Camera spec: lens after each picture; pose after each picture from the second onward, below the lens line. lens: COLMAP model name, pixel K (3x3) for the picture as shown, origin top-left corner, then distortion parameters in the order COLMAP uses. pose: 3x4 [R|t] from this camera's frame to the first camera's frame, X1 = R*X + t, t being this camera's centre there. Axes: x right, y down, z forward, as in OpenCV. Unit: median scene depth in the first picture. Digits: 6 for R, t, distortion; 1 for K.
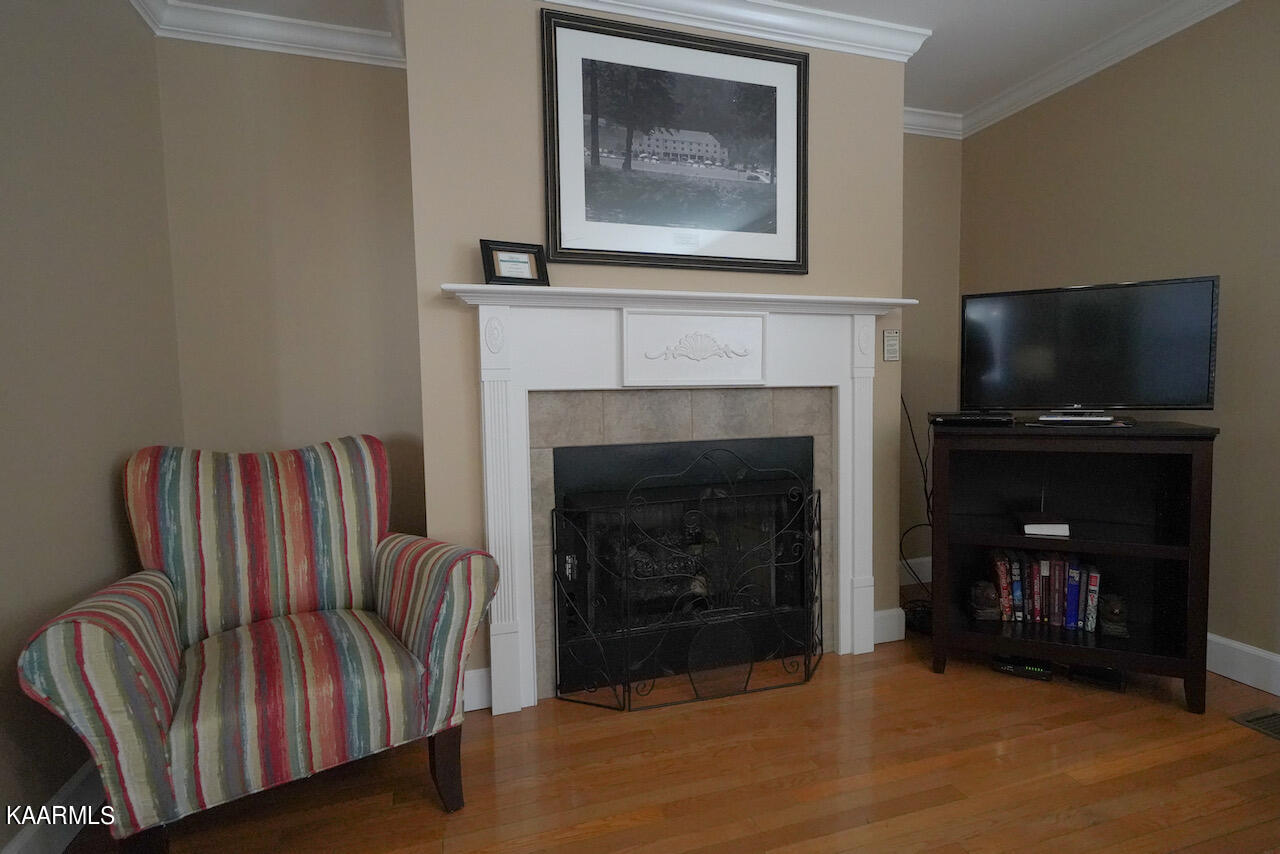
lens RADIAL K [[607.6, 0, 639.9], [0, 607.6, 429.5], [0, 0, 1]] dist [0.003426, 0.000666]
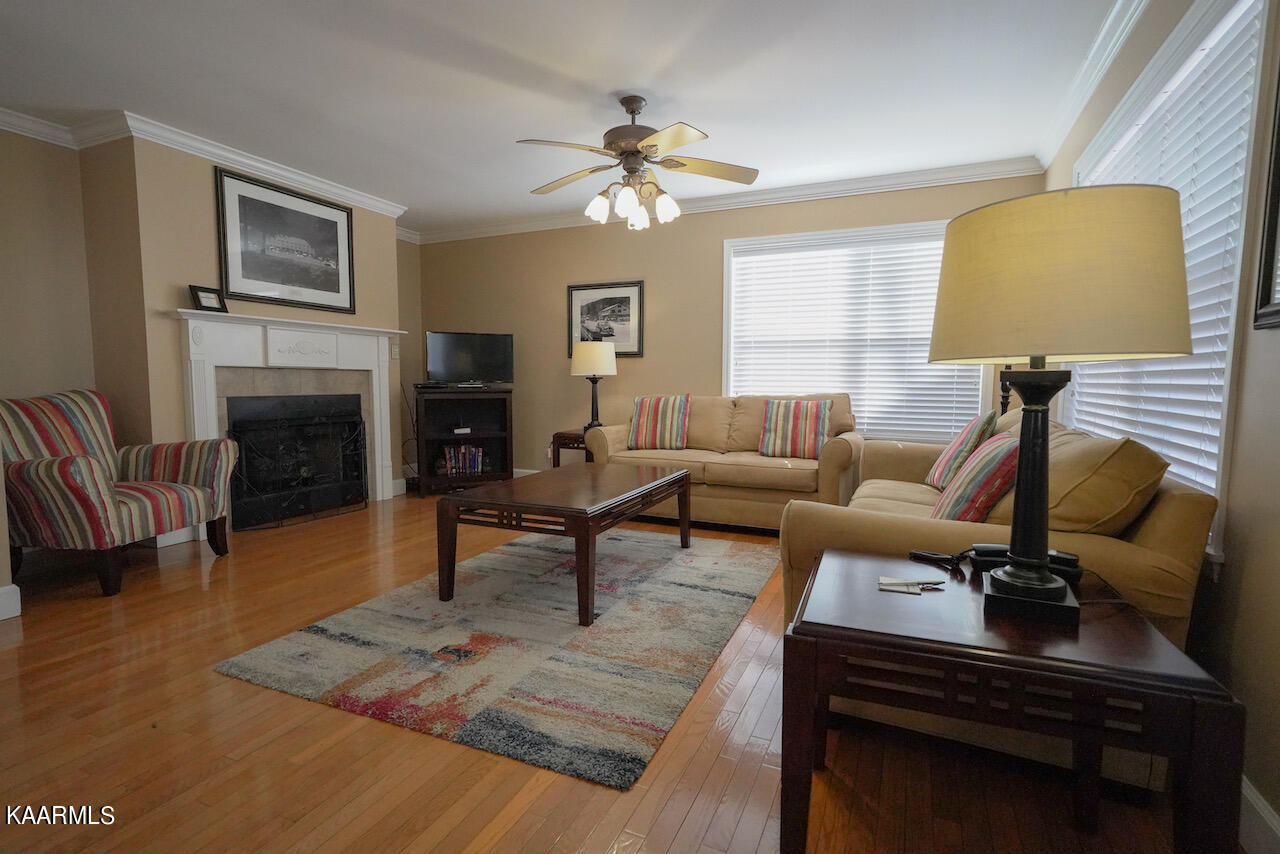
lens RADIAL K [[607.6, 0, 639.9], [0, 607.6, 429.5], [0, 0, 1]] dist [0.003426, 0.000666]
pose [[0.665570, -0.039977, 0.745264, -0.677928], [0.033165, 0.999162, 0.023978, 0.122951], [-0.745599, 0.008757, 0.666338, -1.160477]]
